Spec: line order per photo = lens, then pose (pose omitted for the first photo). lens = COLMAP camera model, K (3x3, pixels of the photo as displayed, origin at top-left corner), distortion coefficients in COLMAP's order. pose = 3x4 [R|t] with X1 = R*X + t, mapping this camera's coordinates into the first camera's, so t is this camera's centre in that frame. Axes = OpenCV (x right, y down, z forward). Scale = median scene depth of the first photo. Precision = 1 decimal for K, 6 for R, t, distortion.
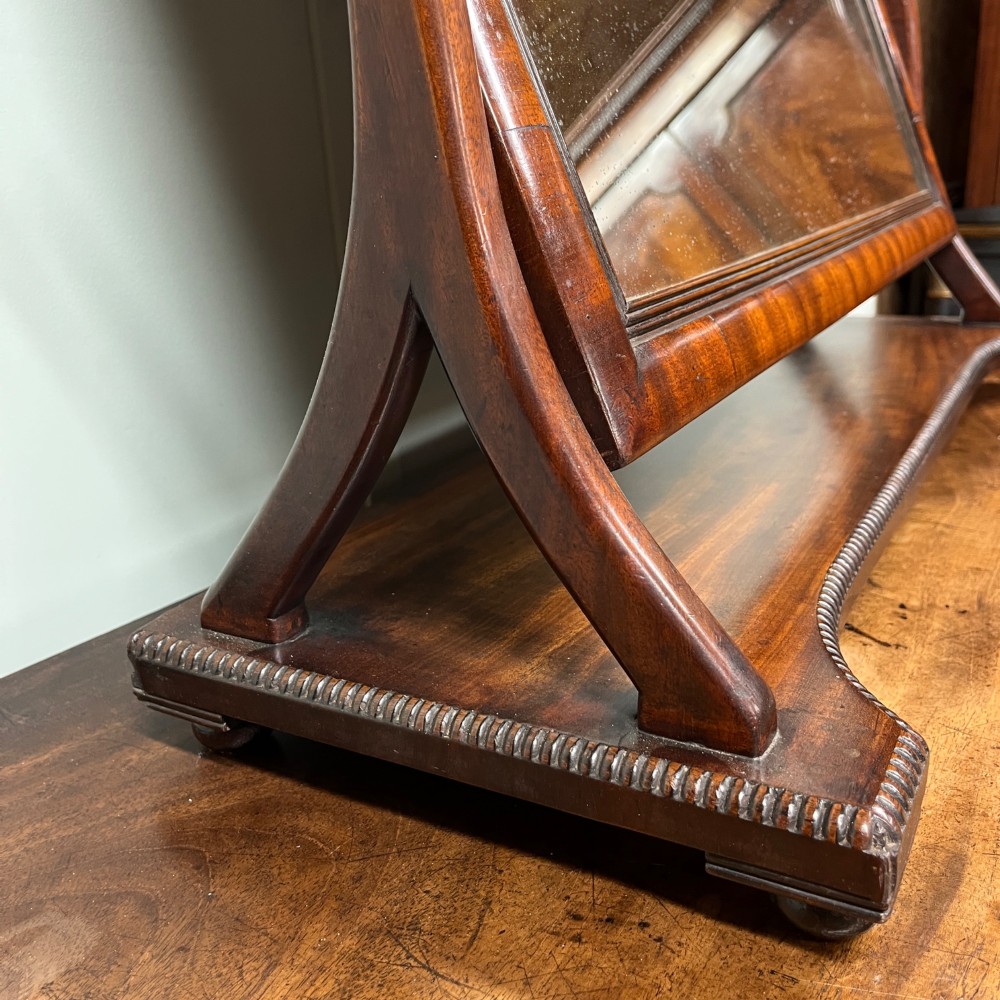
lens RADIAL K [[1026.3, 0, 514.4], [0, 1026.3, 500.2], [0, 0, 1]] dist [0.007722, -0.003779]
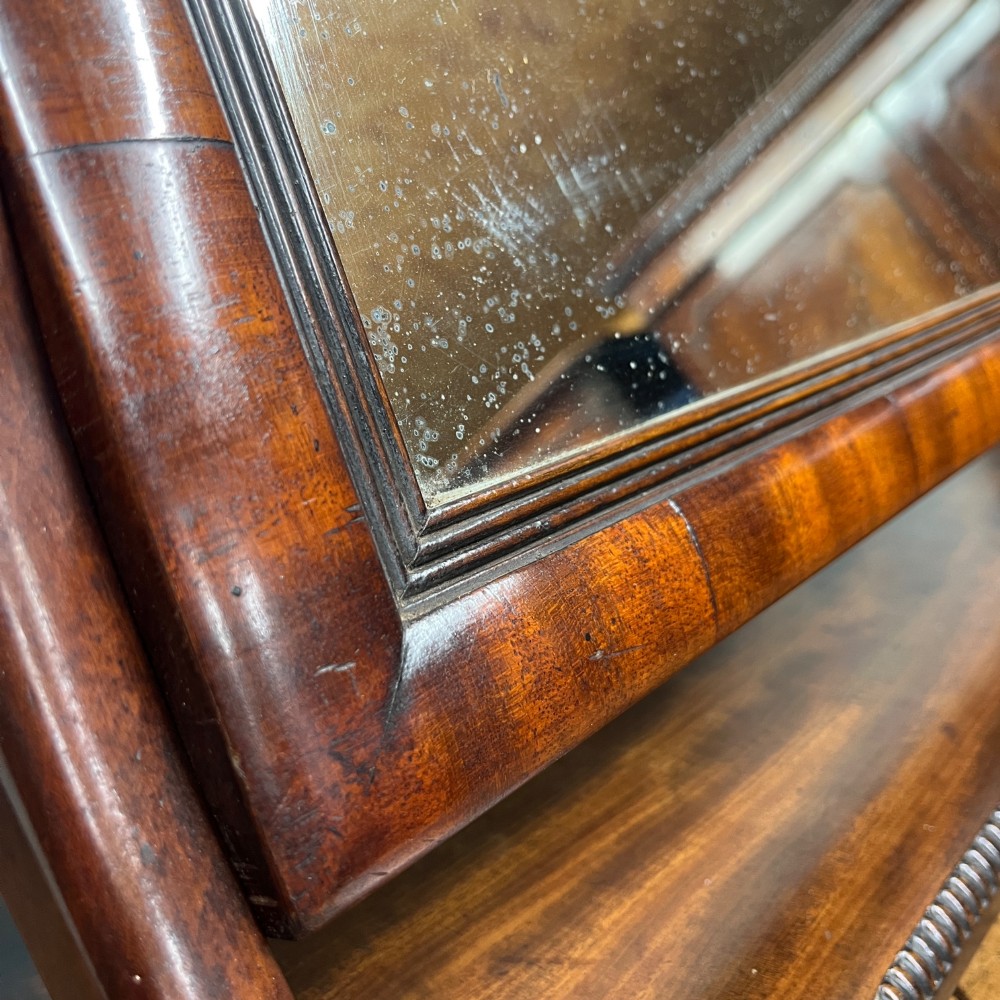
lens RADIAL K [[1042.2, 0, 518.7], [0, 1042.2, 499.7], [0, 0, 1]] dist [0.011247, -0.041610]
pose [[0.981562, 0.083548, -0.171920, 0.258137], [-0.080631, 0.996458, 0.023891, -0.235715], [0.173307, -0.009588, 0.984821, 0.594595]]
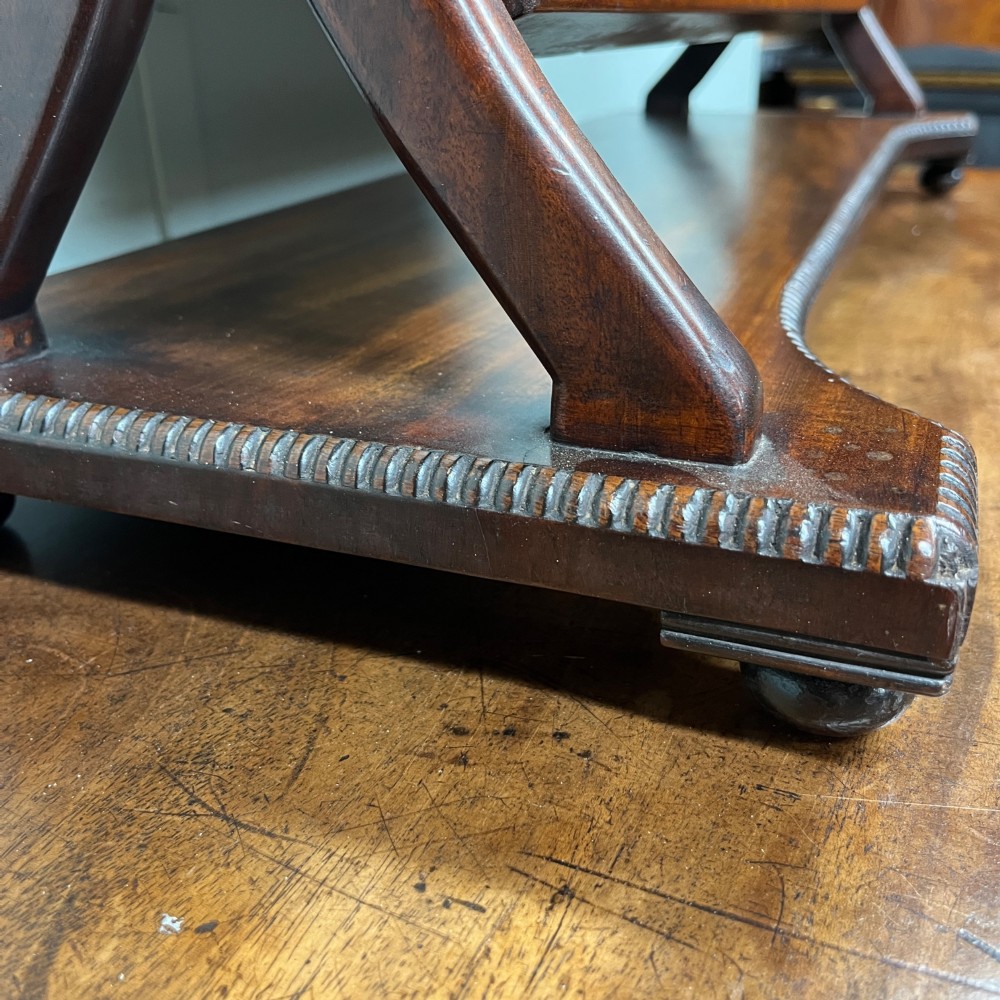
lens RADIAL K [[1042.2, 0, 518.7], [0, 1042.2, 499.7], [0, 0, 1]] dist [0.011247, -0.041610]
pose [[0.989887, -0.019486, 0.140515, 0.007542], [0.005414, 0.994988, 0.099845, 0.195433], [-0.141756, -0.098075, 0.985031, 0.358545]]
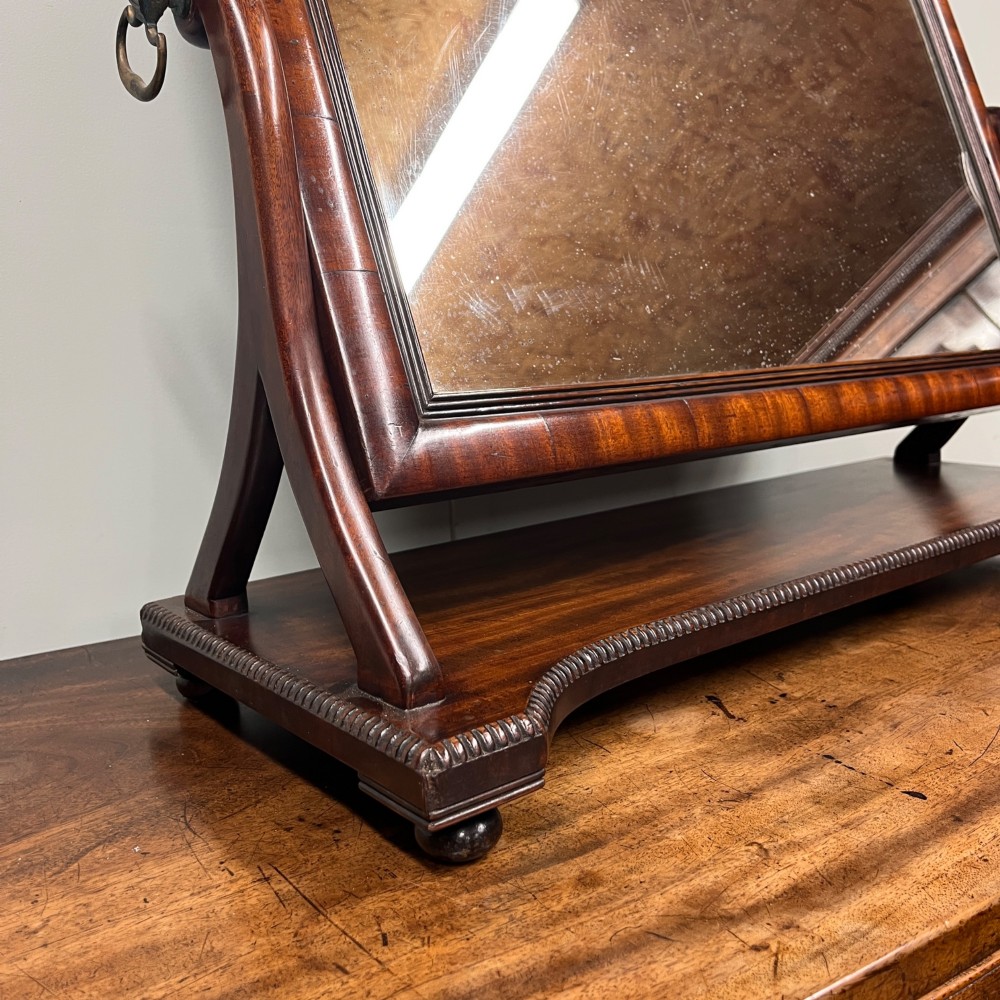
lens RADIAL K [[1026.3, 0, 514.4], [0, 1026.3, 500.2], [0, 0, 1]] dist [0.007722, -0.003779]
pose [[0.931870, 0.084897, -0.352718, 0.793945], [-0.135022, 0.983550, -0.119990, 0.113138], [0.336729, 0.159440, 0.928004, -0.257774]]
